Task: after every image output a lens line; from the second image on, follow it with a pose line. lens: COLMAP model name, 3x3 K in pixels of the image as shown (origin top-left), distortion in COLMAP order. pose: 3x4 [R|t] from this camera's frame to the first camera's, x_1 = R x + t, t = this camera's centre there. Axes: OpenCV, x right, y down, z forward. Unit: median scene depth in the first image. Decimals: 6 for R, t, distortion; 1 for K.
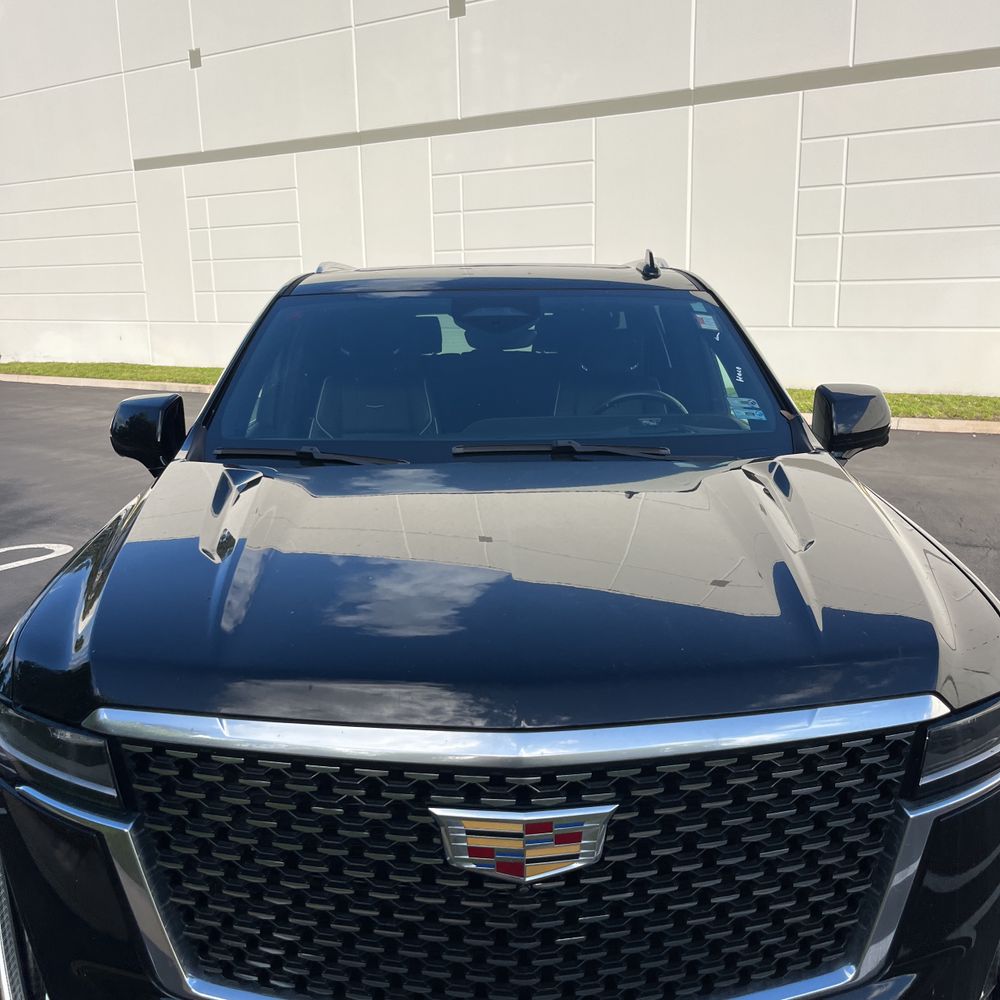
lens RADIAL K [[1032.0, 0, 496.0], [0, 1032.0, 512.3], [0, 0, 1]] dist [0.033851, -0.039953]
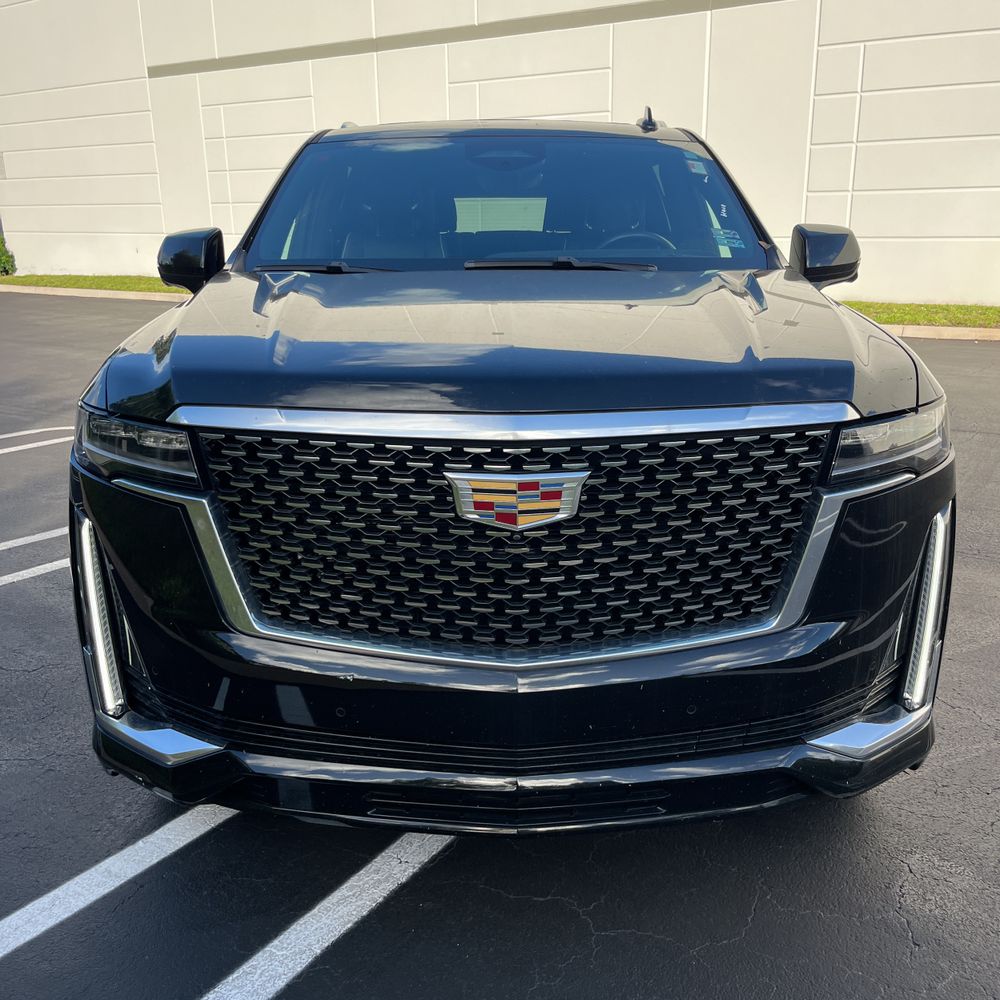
lens RADIAL K [[1012.5, 0, 510.7], [0, 1012.5, 505.5], [0, 0, 1]] dist [0.098463, -0.158646]
pose [[0.999963, 0.008528, 0.000737, 0.016081], [-0.008558, 0.997576, 0.069063, 0.212202], [-0.000146, -0.069067, 0.997612, -0.231314]]
